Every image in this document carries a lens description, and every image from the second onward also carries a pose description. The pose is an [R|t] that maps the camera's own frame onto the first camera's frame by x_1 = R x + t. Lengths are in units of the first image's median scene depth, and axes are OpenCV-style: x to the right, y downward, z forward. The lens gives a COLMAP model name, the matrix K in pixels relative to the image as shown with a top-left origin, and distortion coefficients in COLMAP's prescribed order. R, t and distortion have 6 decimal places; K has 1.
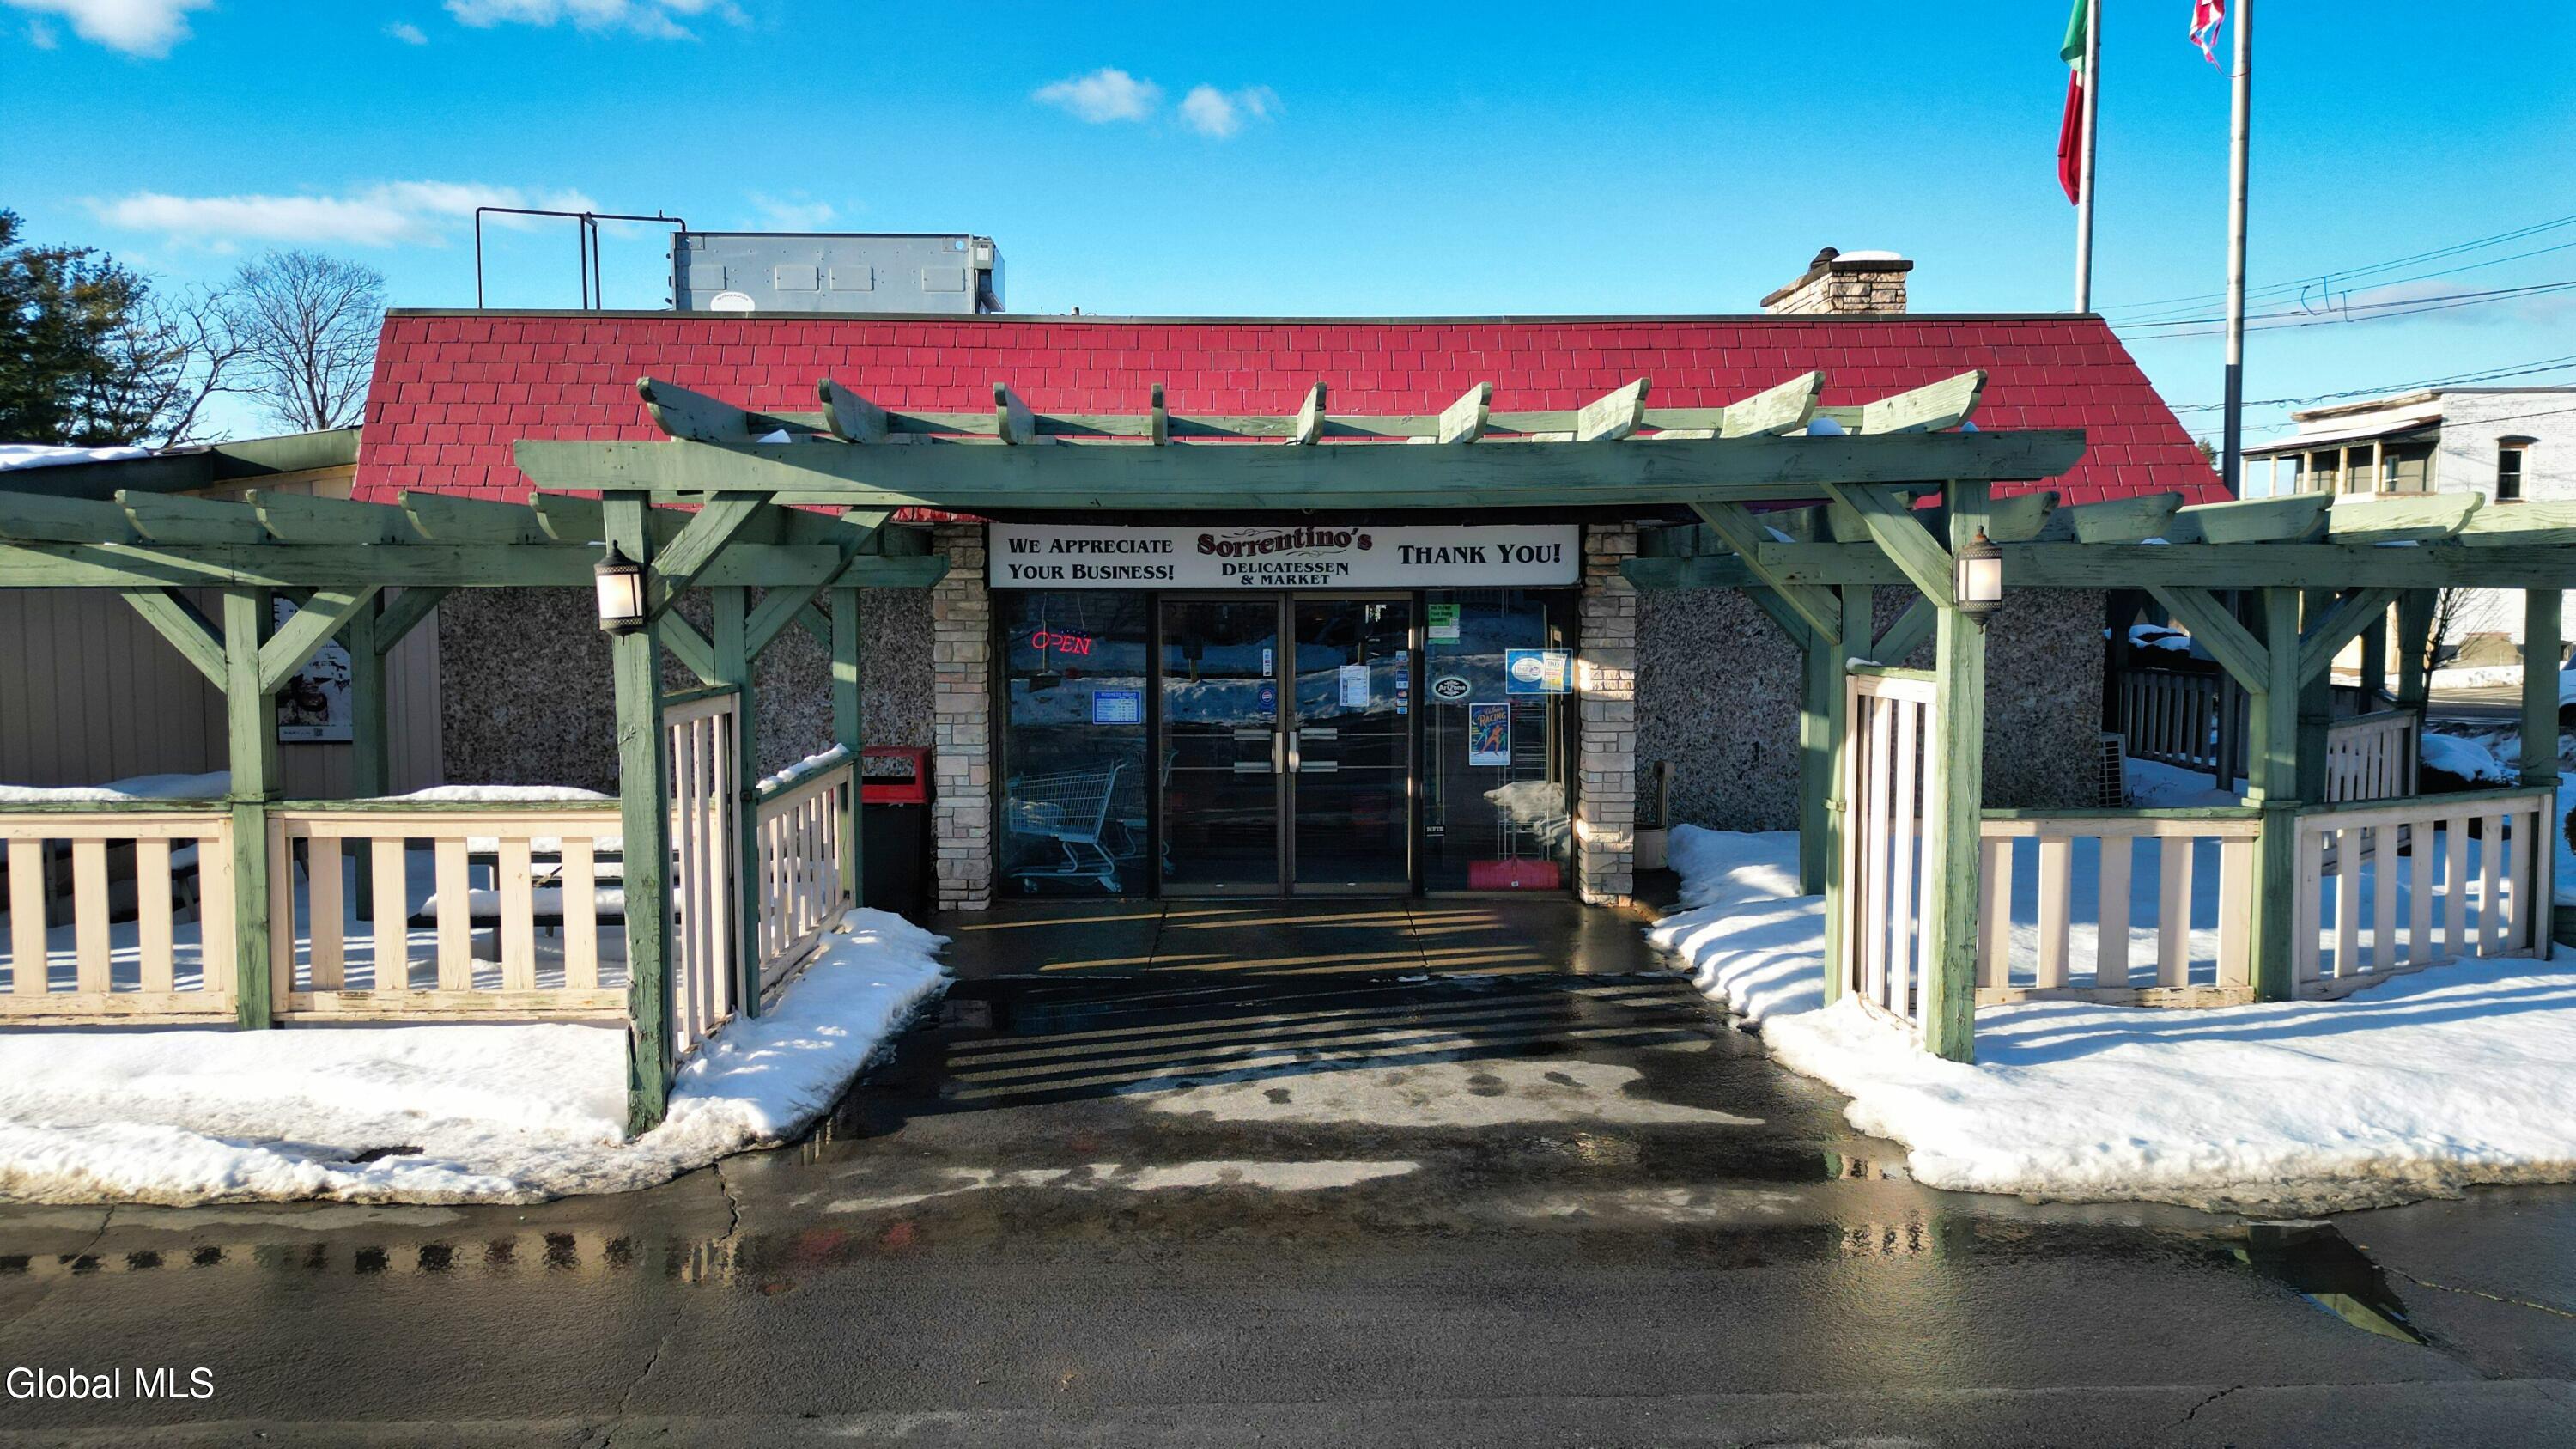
lens RADIAL K [[1808.2, 0, 1288.0], [0, 1808.2, 724.5], [0, 0, 1]] dist [0.052363, -0.044475]
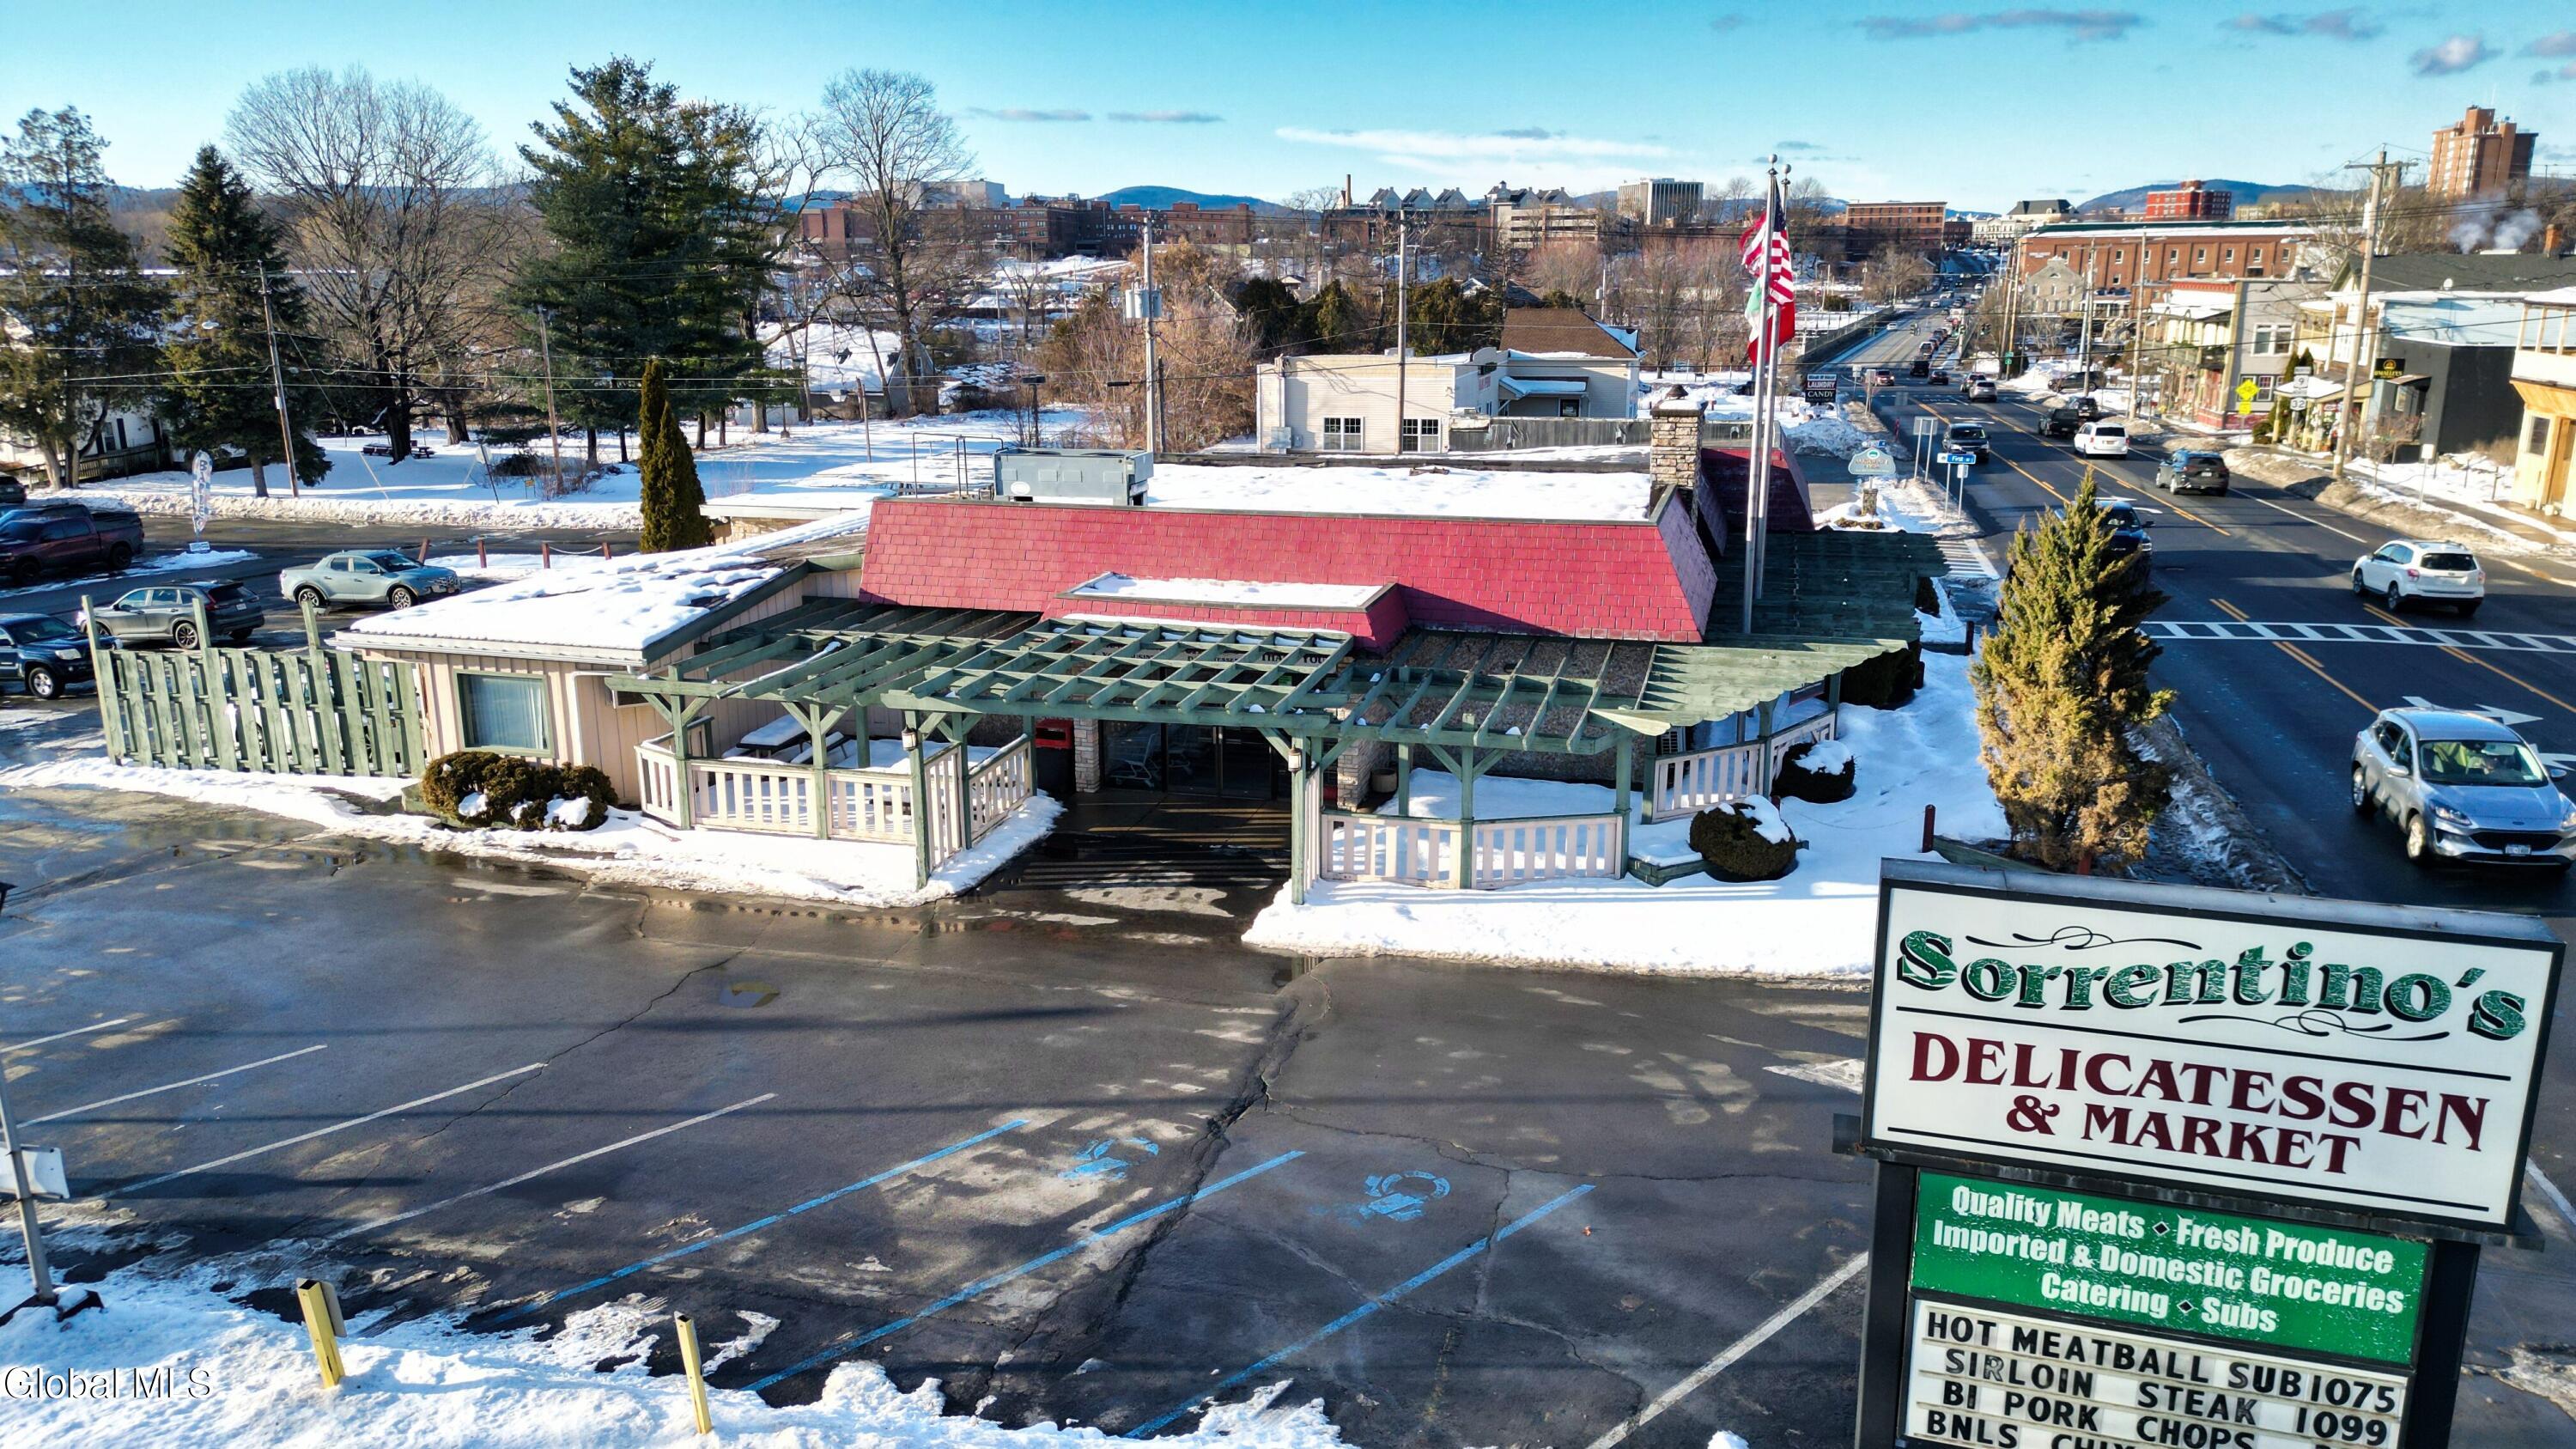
lens RADIAL K [[1794.7, 0, 1282.6], [0, 1794.7, 716.0], [0, 0, 1]] dist [0.074138, -0.068840]
pose [[0.959509, 0.065298, -0.274004, 1.000822], [-0.017619, 0.984767, 0.172982, -0.576322], [0.281125, -0.161151, 0.946044, -1.628616]]
